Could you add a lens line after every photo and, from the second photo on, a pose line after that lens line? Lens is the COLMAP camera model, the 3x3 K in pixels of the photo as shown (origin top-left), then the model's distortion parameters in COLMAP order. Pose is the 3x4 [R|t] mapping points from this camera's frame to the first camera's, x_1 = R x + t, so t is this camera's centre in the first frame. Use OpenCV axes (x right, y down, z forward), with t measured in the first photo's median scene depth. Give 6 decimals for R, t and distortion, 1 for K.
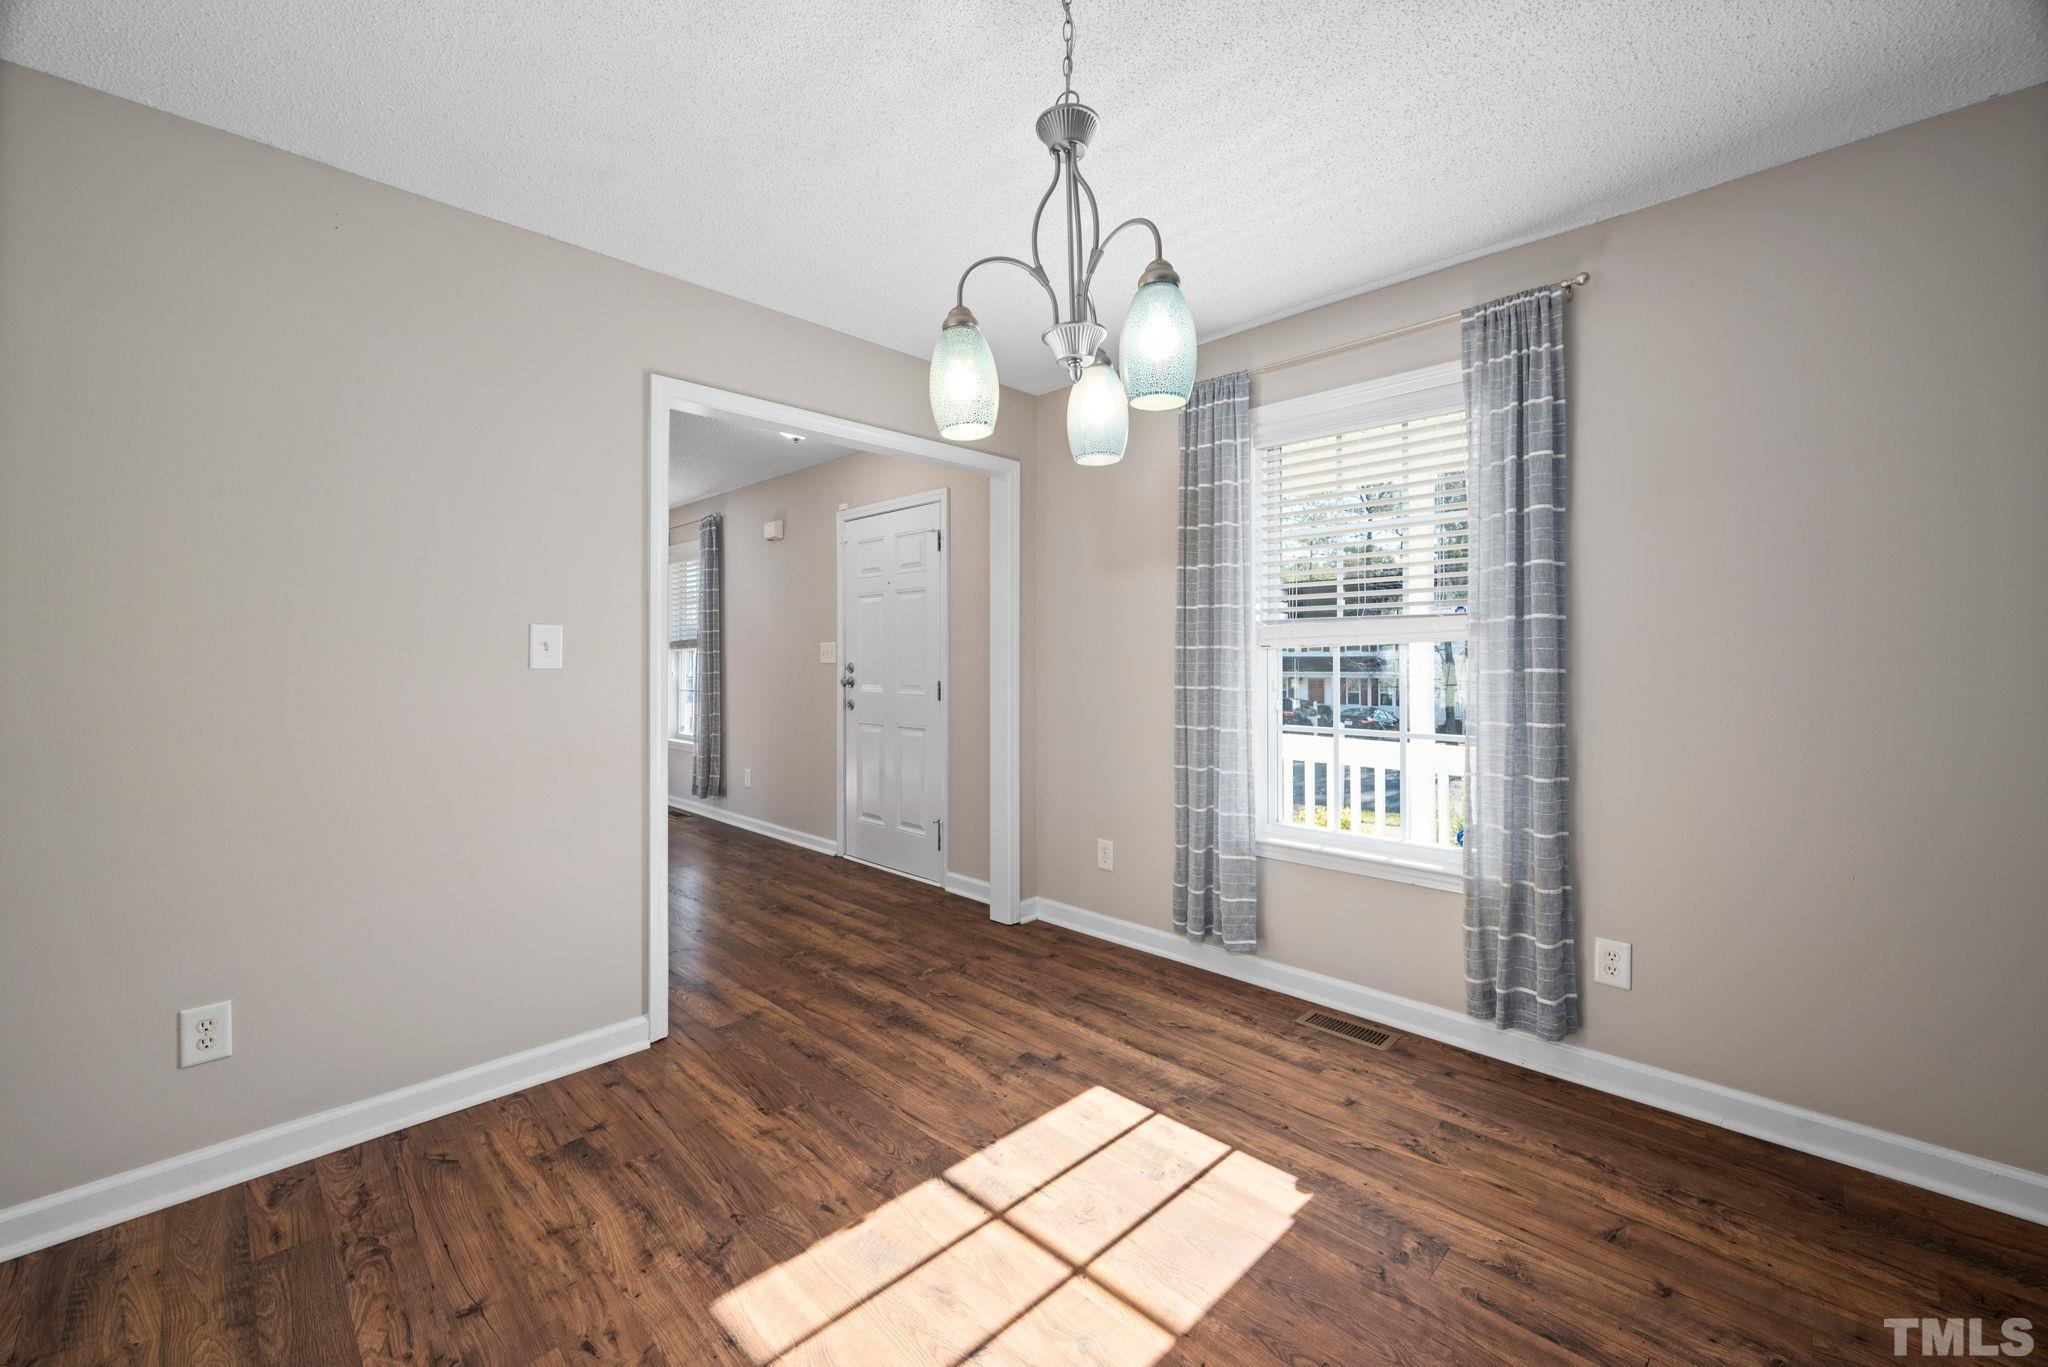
lens RADIAL K [[830.4, 0, 1020.5], [0, 830.4, 660.8], [0, 0, 1]] dist [0.001451, 0.000150]
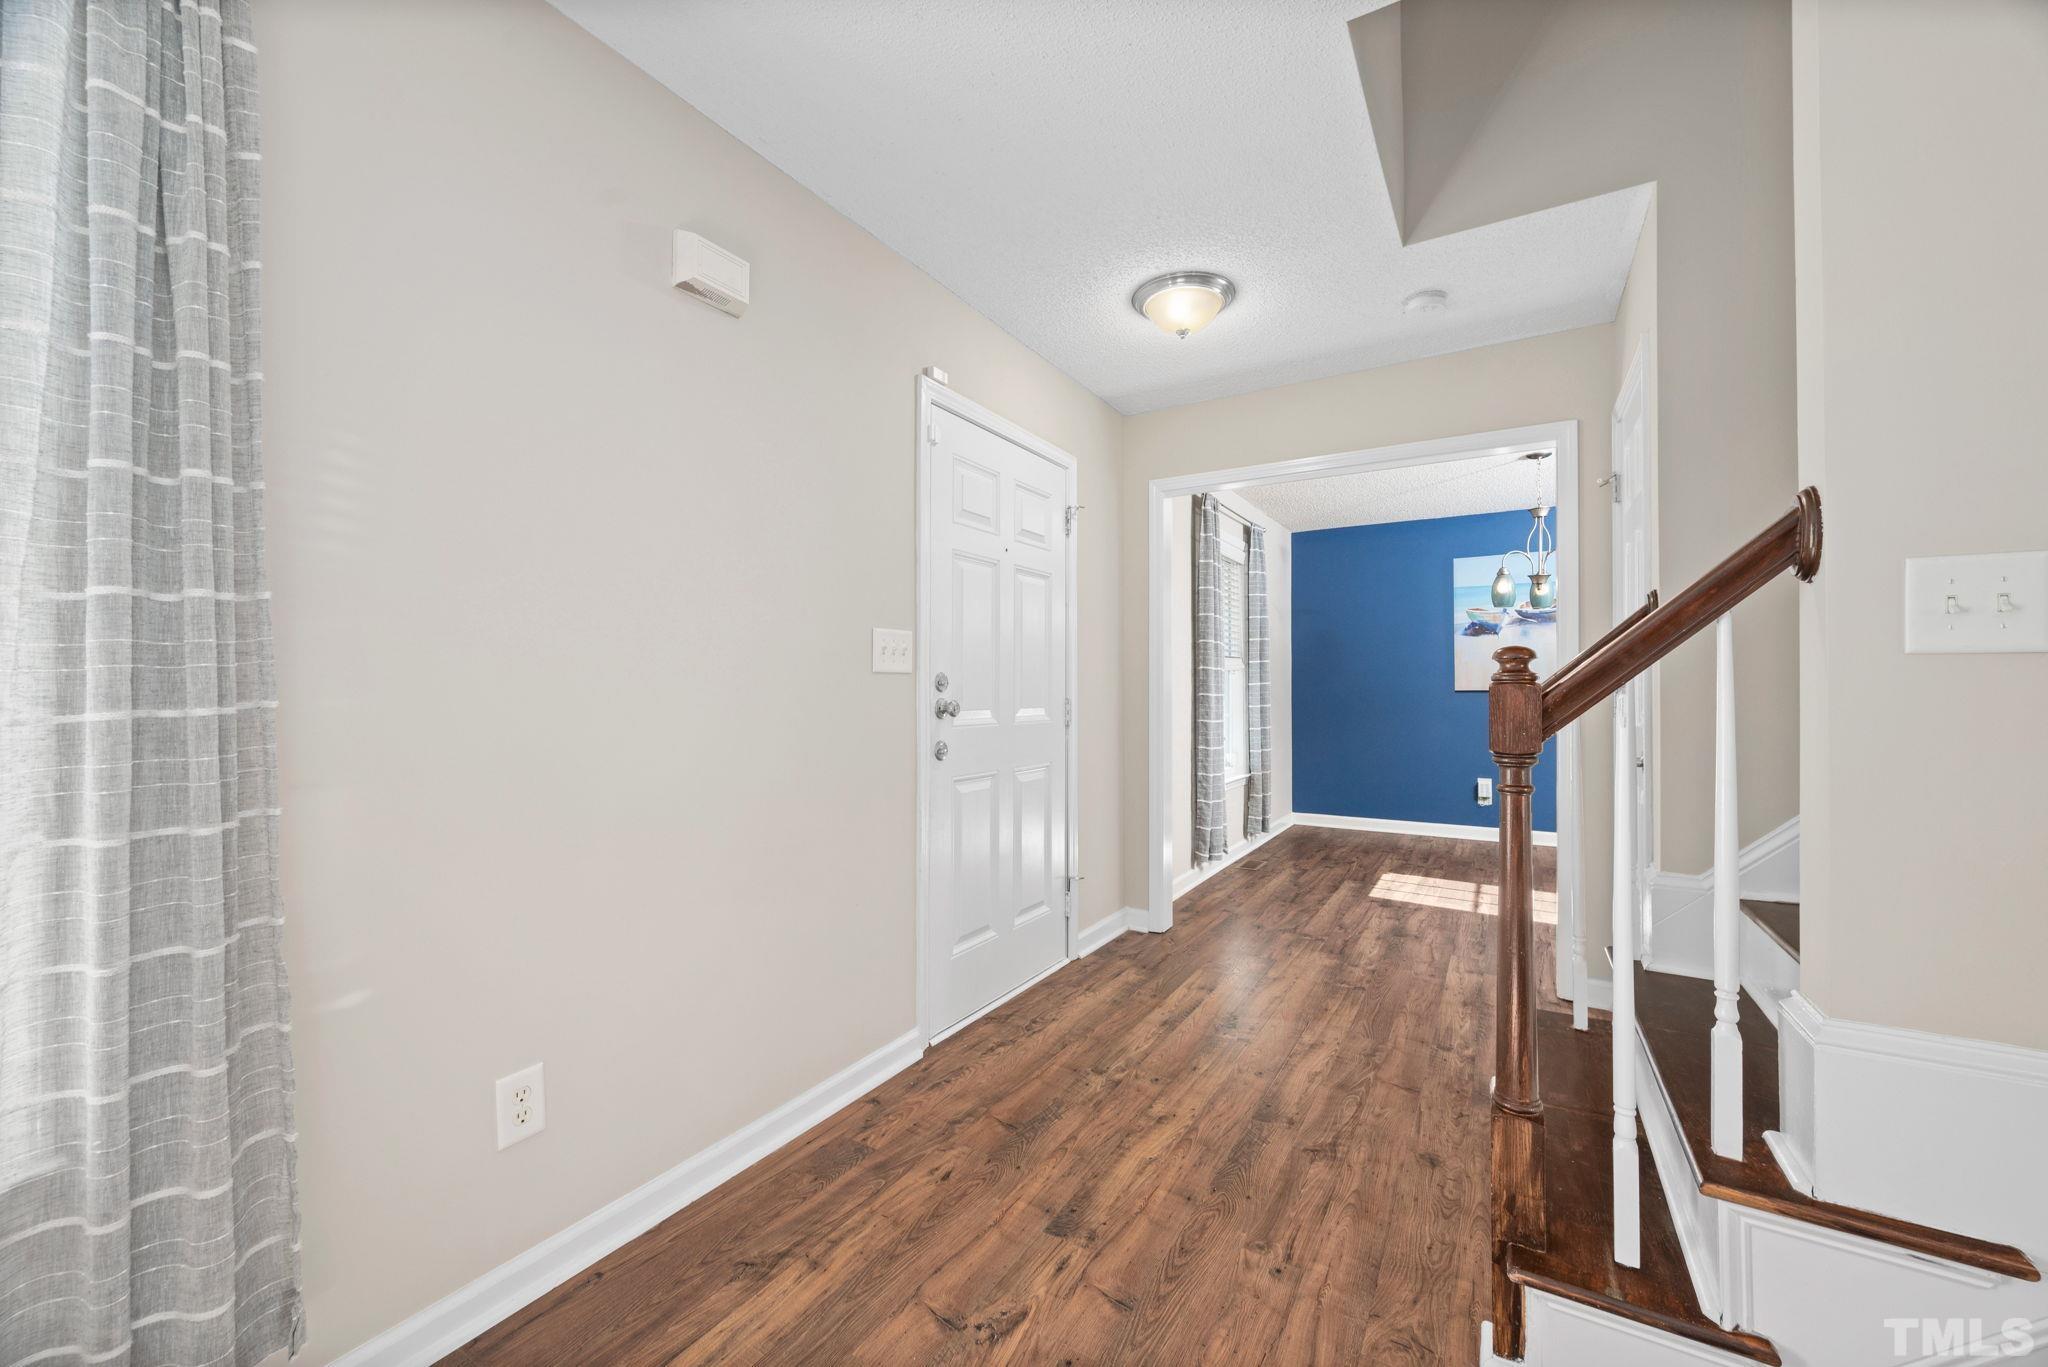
lens RADIAL K [[810.1, 0, 1024.0], [0, 810.1, 683.5], [0, 0, 1]] dist [-0.000105, -0.000044]
pose [[-0.243433, 0.000471, 0.969918, -1.102035], [-0.006161, 0.999979, -0.002031, 0.014590], [-0.969898, -0.006470, -0.243425, 1.631404]]
